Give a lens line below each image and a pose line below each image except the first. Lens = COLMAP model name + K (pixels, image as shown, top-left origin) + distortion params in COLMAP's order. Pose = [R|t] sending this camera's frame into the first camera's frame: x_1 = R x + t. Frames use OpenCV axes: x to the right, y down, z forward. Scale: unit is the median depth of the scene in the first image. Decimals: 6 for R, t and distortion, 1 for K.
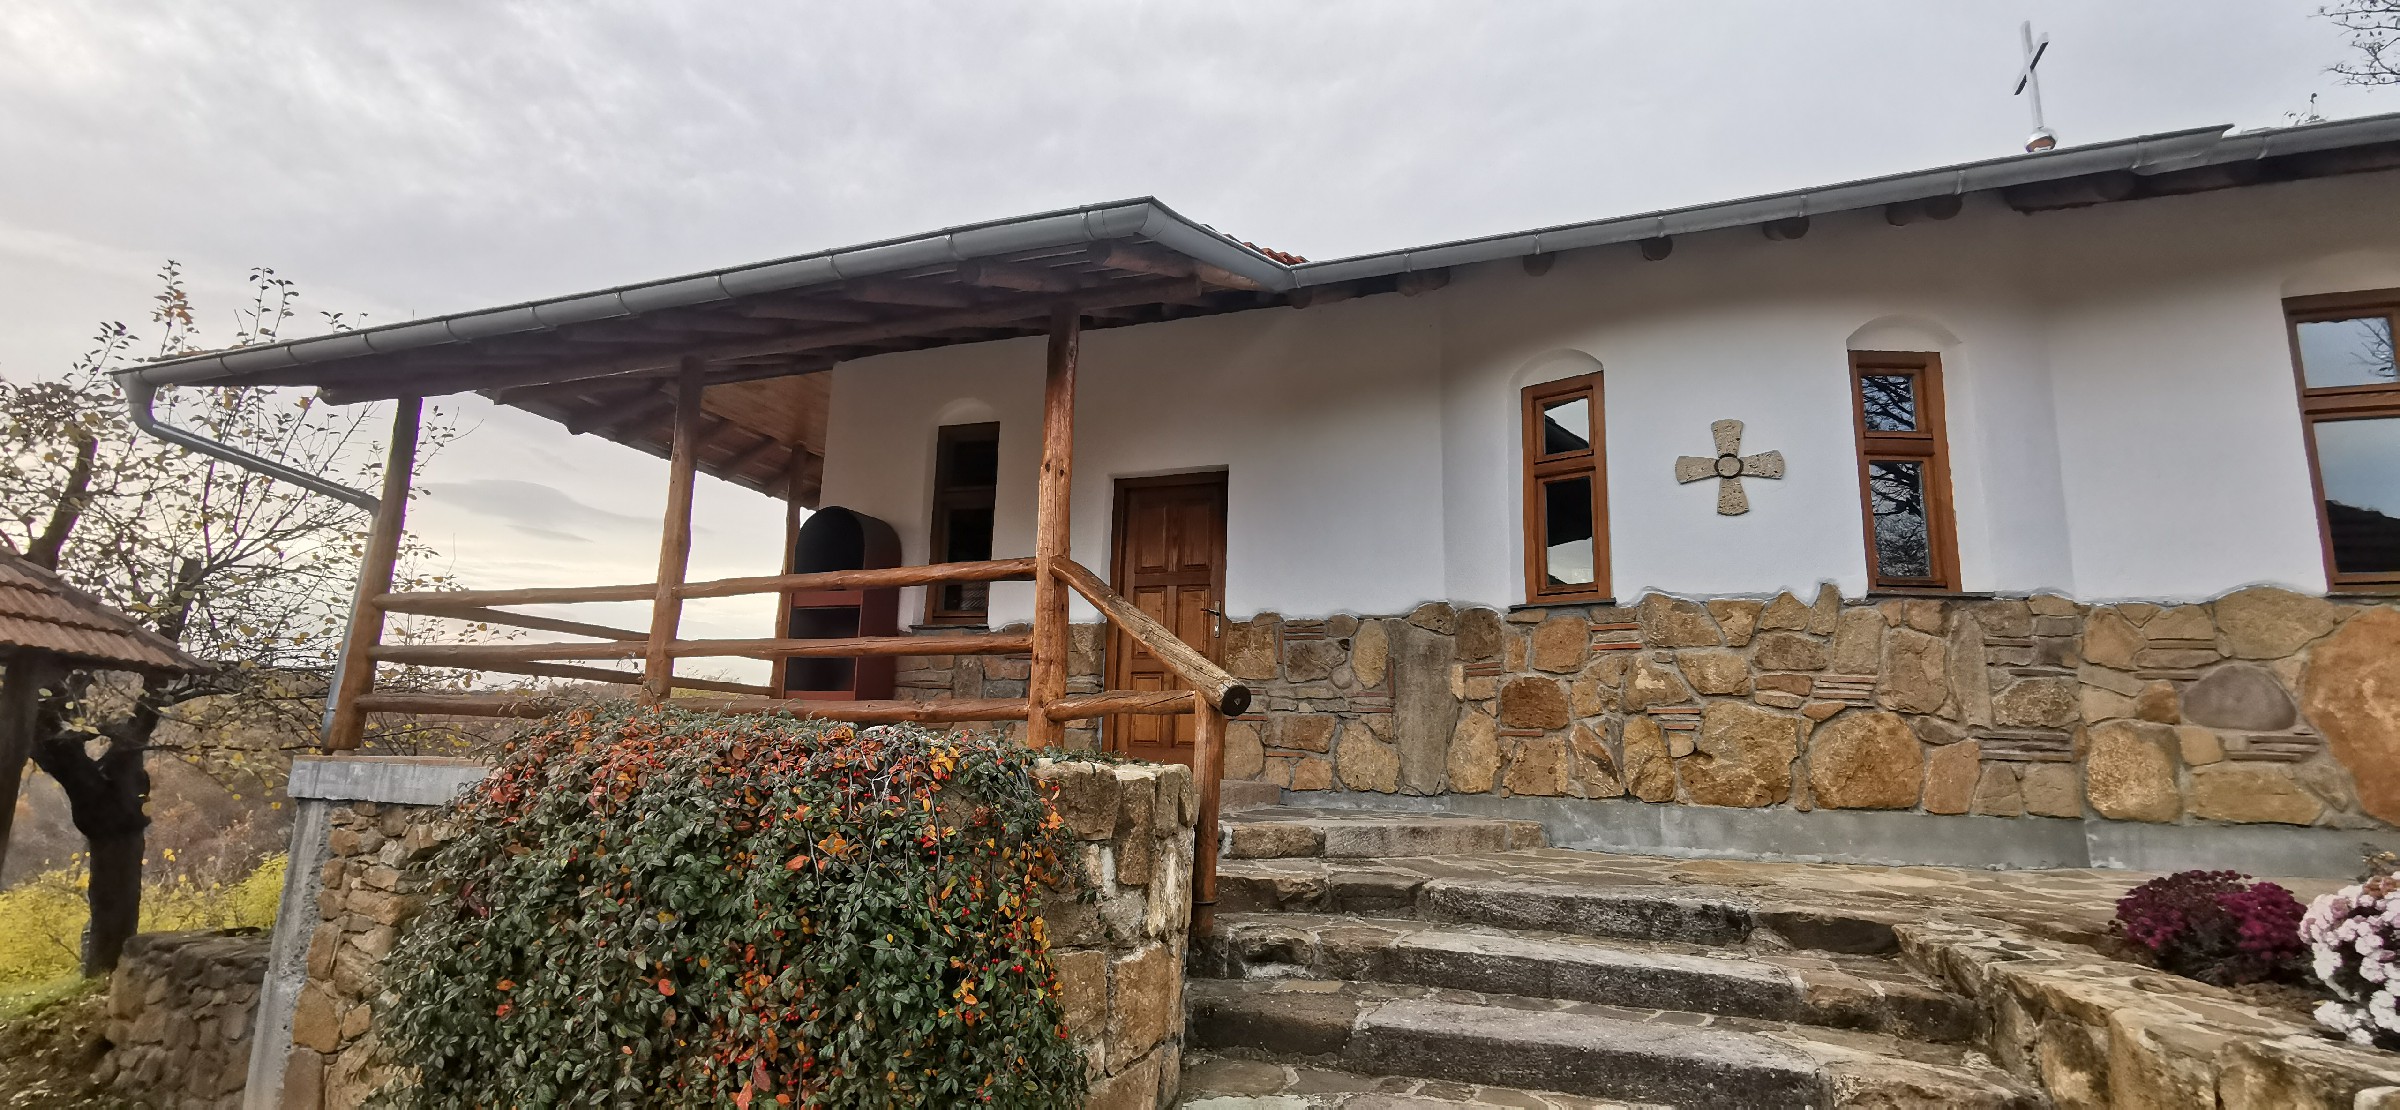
lens RADIAL K [[1095.3, 0, 1207.8], [0, 1095.3, 549.0], [0, 0, 1]] dist [0.003183, 0.000099]
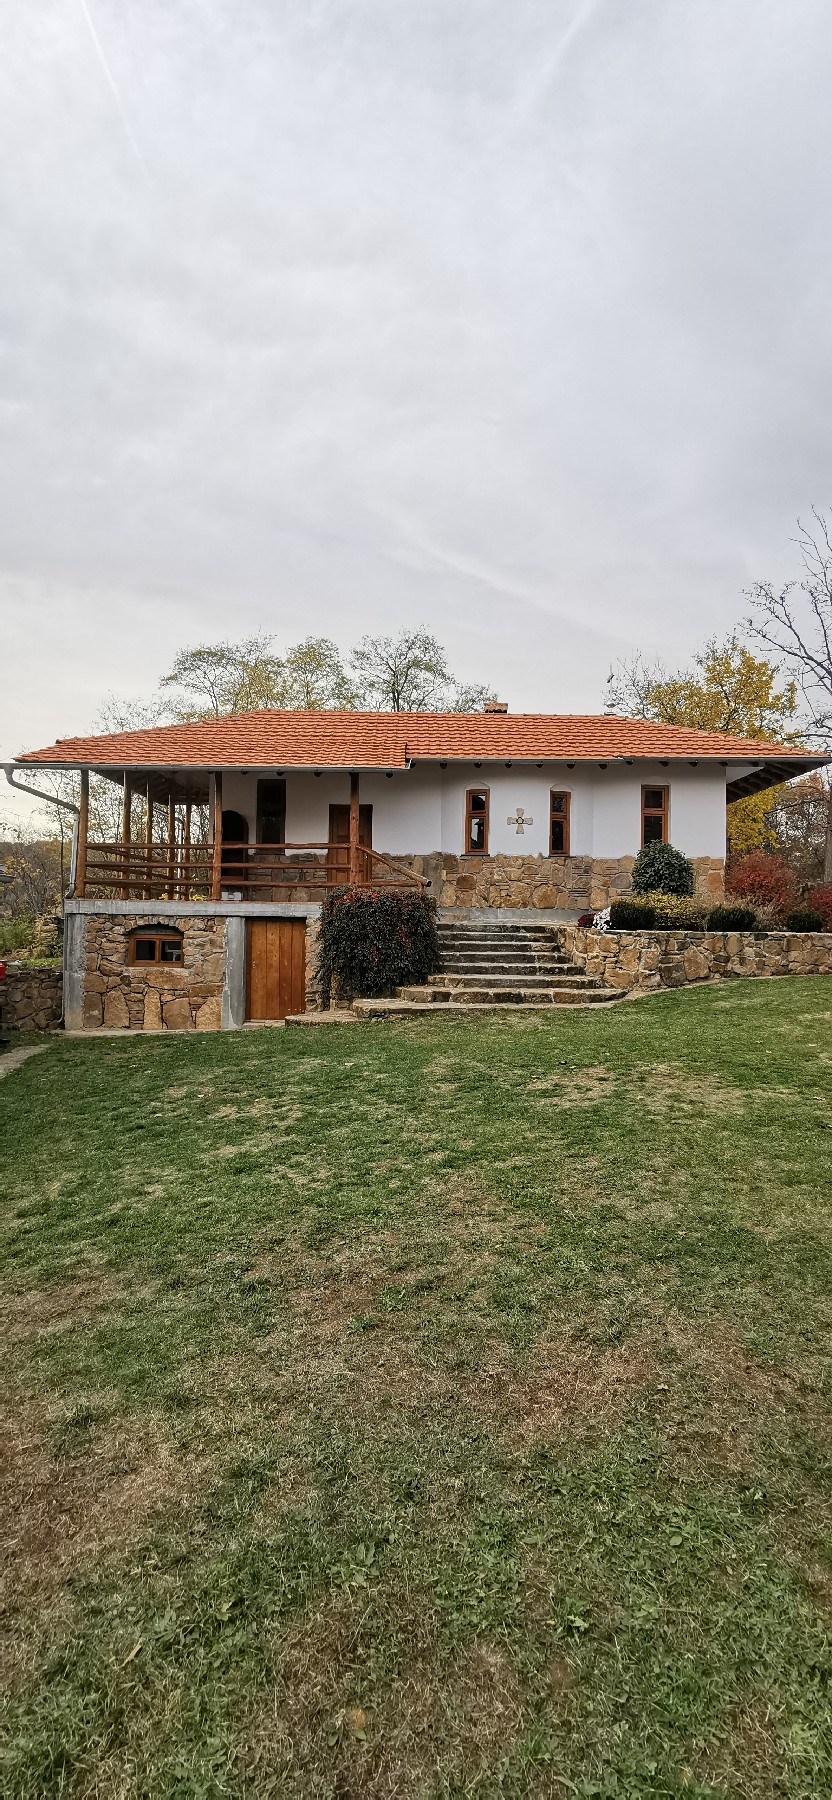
lens RADIAL K [[821.5, 0, 414.2], [0, 821.5, 901.5], [0, 0, 1]] dist [0.003183, 0.000099]
pose [[0.936929, -0.009197, 0.349398, -0.861806], [-0.055521, 0.983045, 0.174759, -0.276441], [-0.345081, -0.183136, 0.920533, -1.538486]]
